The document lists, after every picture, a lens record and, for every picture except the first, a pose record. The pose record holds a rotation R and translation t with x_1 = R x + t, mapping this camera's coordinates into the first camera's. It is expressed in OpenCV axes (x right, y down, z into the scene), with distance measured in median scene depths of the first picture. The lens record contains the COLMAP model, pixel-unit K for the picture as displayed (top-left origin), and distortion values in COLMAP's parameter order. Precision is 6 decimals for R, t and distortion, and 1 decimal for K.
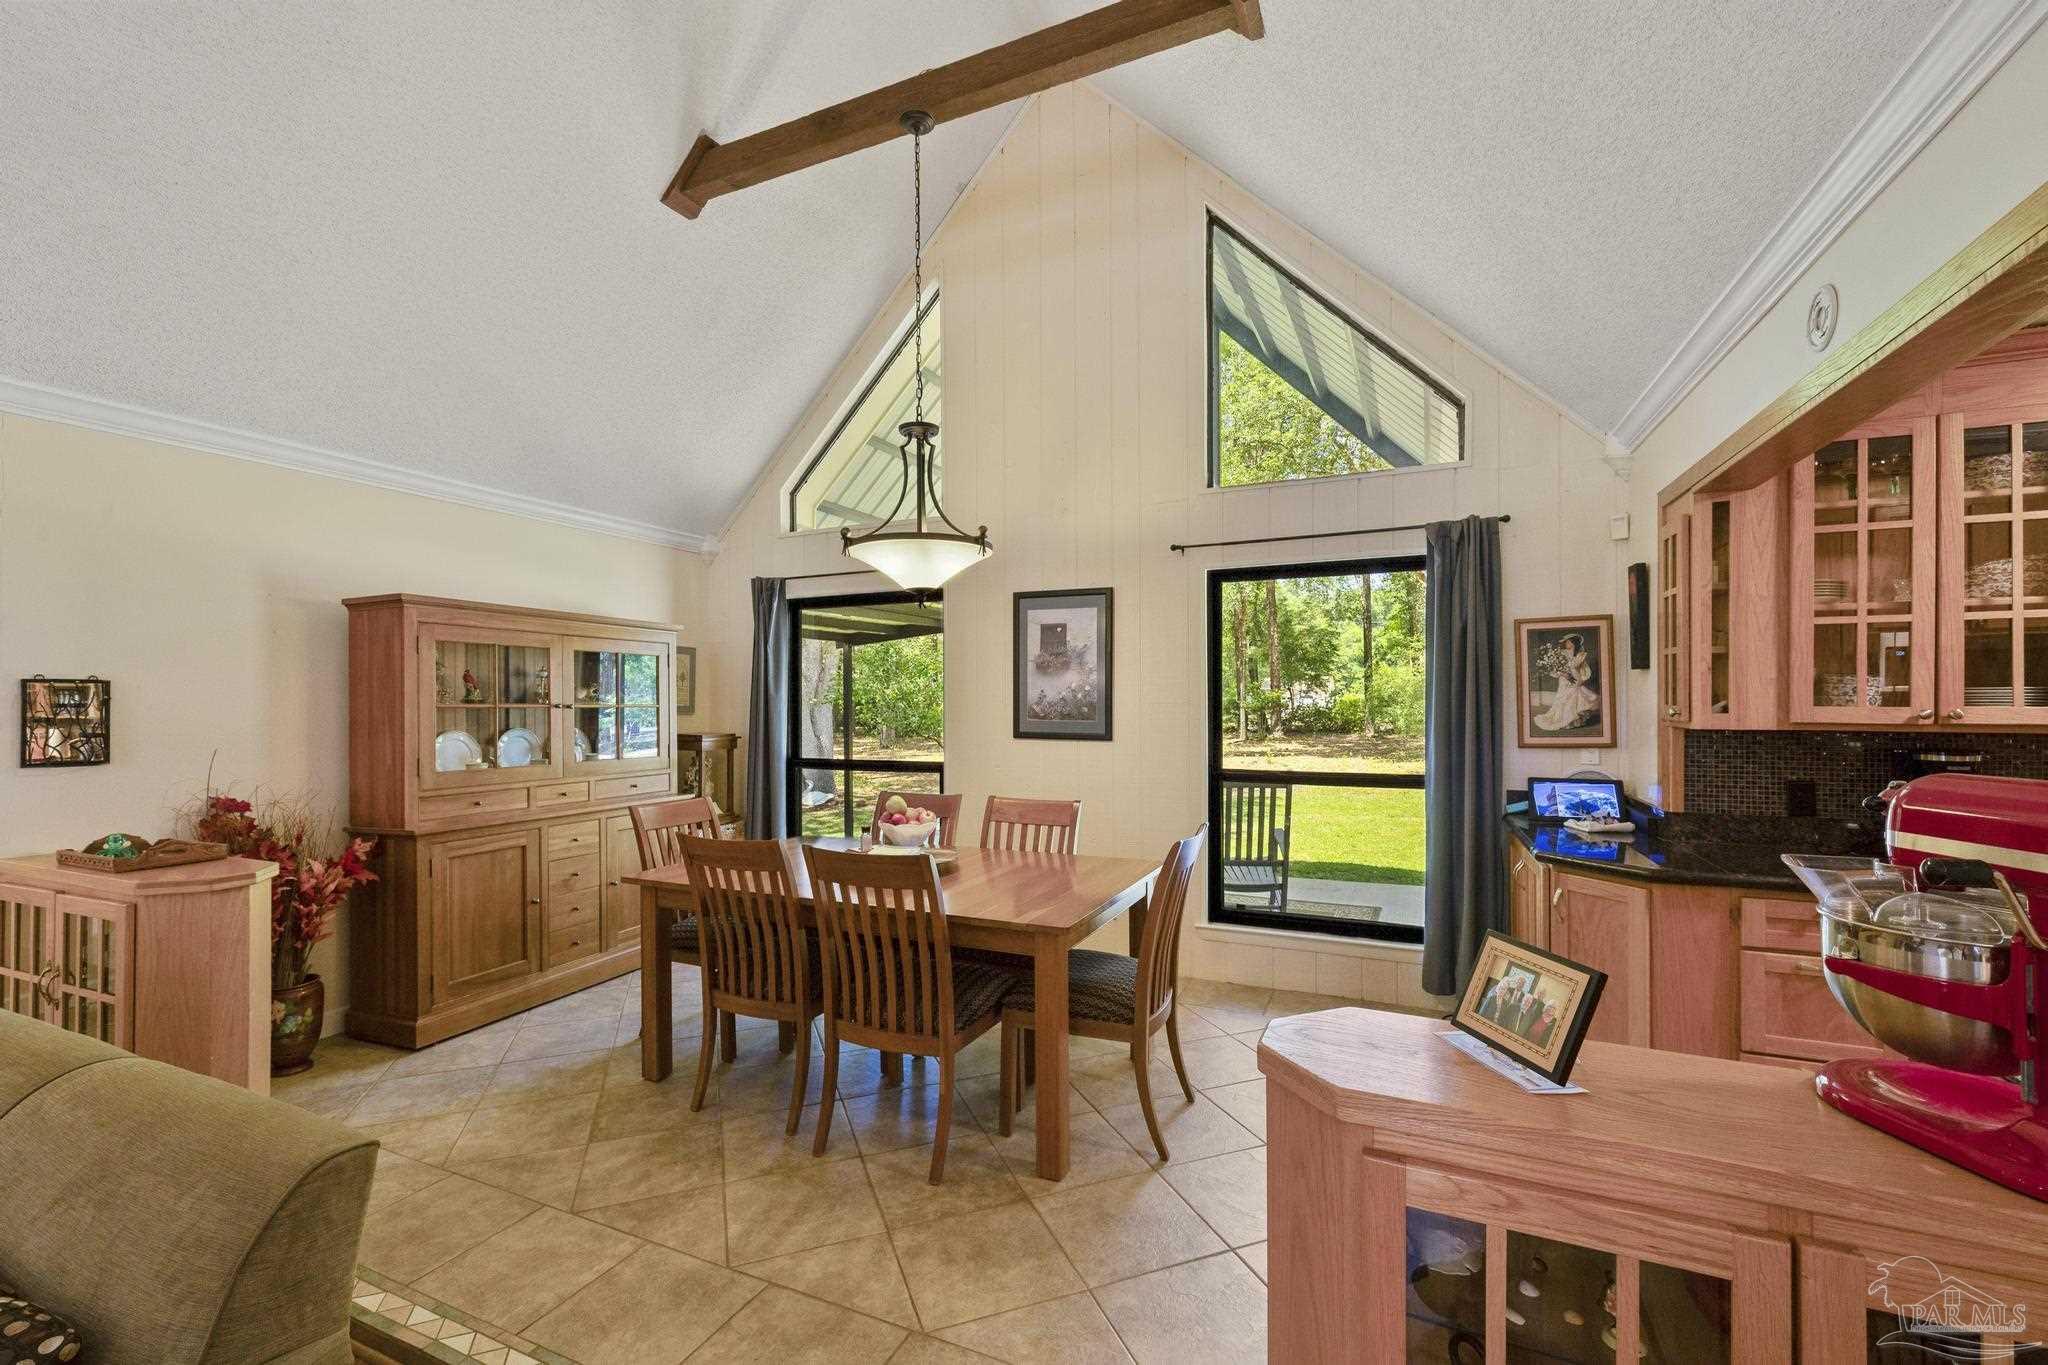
lens RADIAL K [[866.9, 0, 1026.1], [0, 866.9, 692.2], [0, 0, 1]] dist [0.003541, -0.000548]
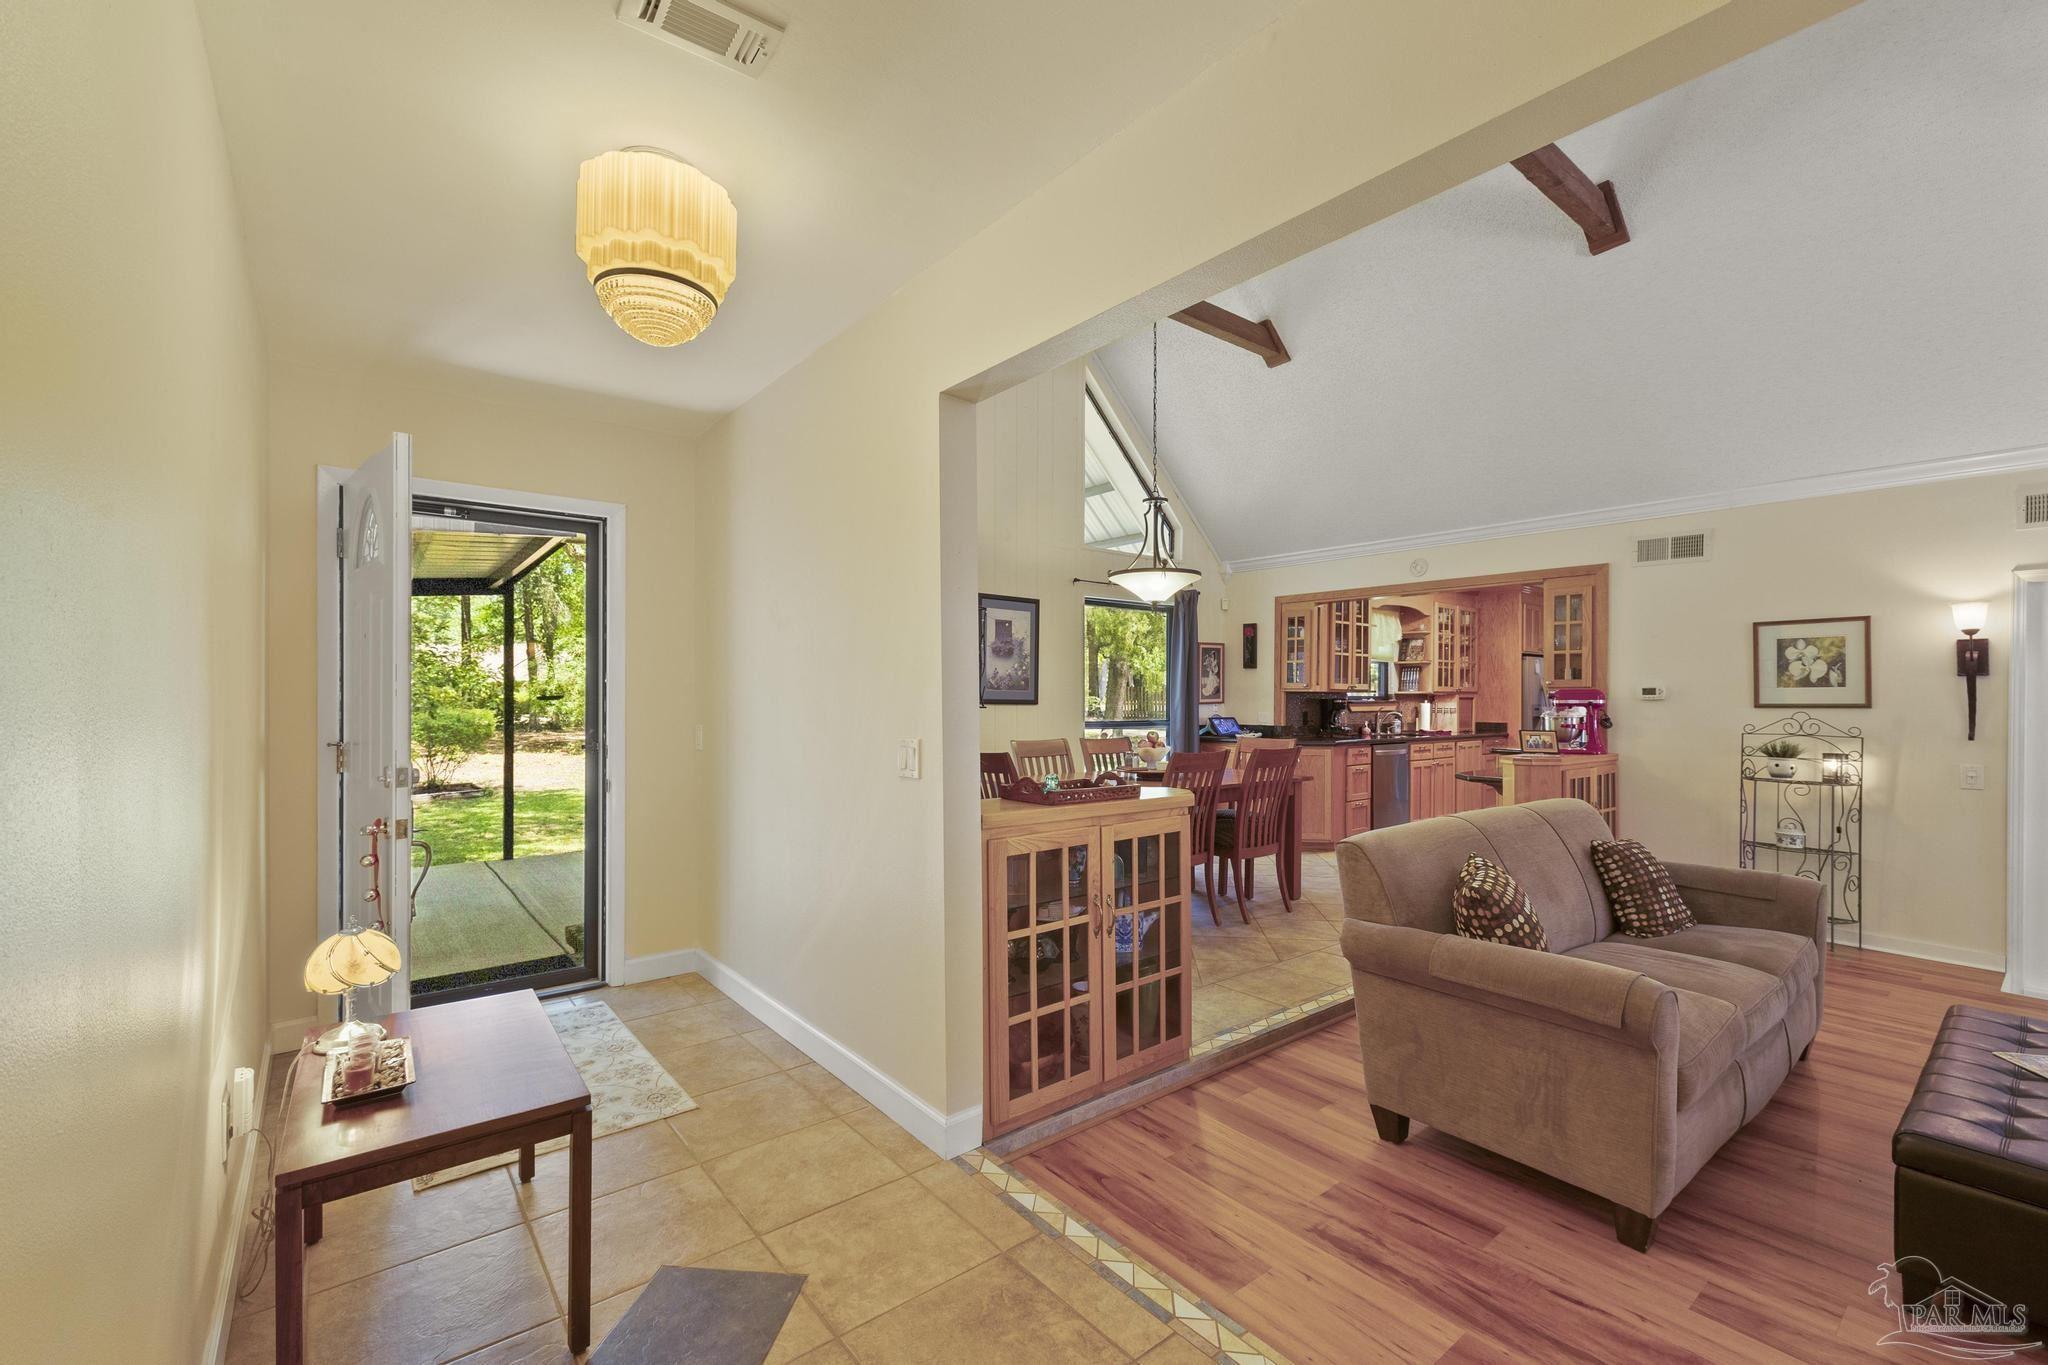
lens RADIAL K [[866.9, 0, 1032.6], [0, 866.9, 695.8], [0, 0, 1]] dist [0.003541, -0.000548]
pose [[0.446313, 0.007741, 0.894843, -1.486571], [-0.012451, 0.999920, -0.002440, 0.055003], [-0.894790, -0.010052, 0.446373, 0.442587]]
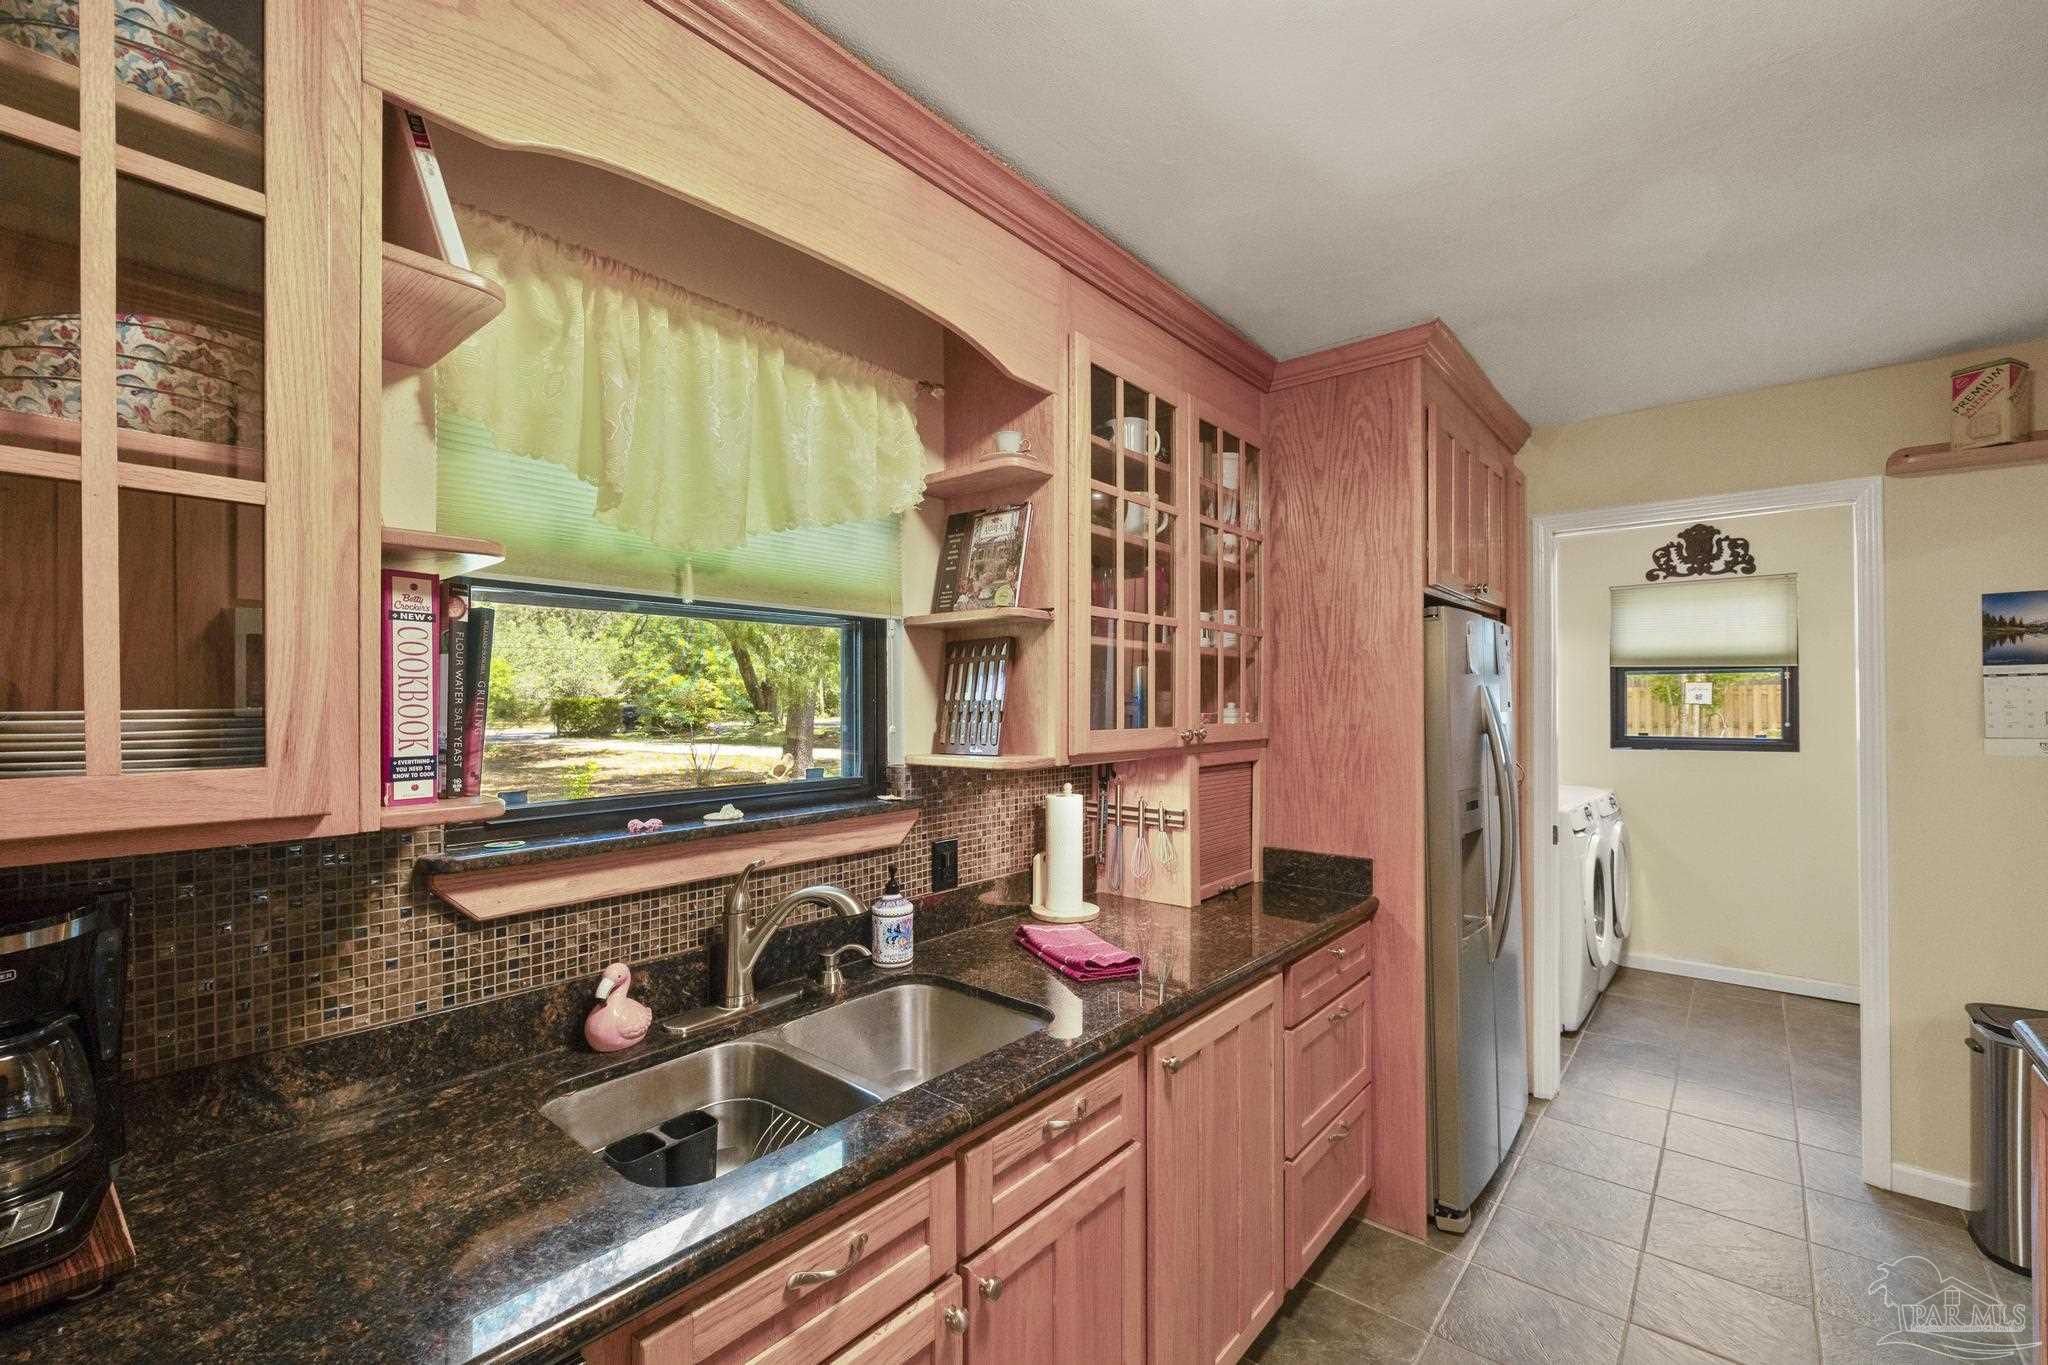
lens RADIAL K [[866.9, 0, 1018.9], [0, 866.9, 701.7], [0, 0, 1]] dist [0.003541, -0.000548]
pose [[0.283701, 0.003876, 0.958905, 0.627442], [-0.004979, 0.999984, -0.002569, -0.006418], [-0.958900, -0.004046, 0.283716, 0.406024]]
